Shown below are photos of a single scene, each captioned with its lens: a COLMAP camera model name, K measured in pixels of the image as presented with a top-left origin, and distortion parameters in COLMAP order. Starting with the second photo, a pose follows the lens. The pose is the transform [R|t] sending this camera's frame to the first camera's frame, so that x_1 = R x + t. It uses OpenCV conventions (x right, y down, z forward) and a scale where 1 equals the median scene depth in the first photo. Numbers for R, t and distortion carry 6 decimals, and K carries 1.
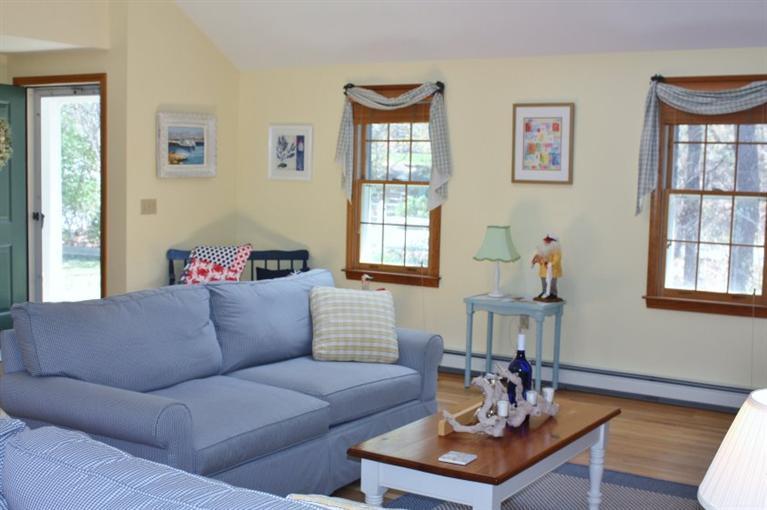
lens RADIAL K [[1003.3, 0, 383.5], [0, 1003.3, 255.0], [0, 0, 1]] dist [-0.034293, -0.005359]
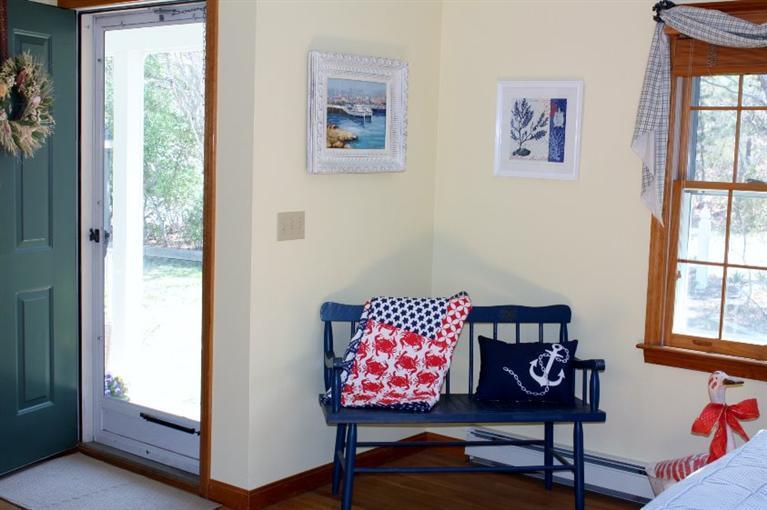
lens RADIAL K [[1003.3, 0, 383.5], [0, 1003.3, 255.0], [0, 0, 1]] dist [-0.034293, -0.005359]
pose [[0.995672, 0.019250, -0.090921, -0.130694], [-0.018189, 0.999757, 0.012475, -0.038737], [0.091139, -0.010768, 0.995780, 0.448800]]
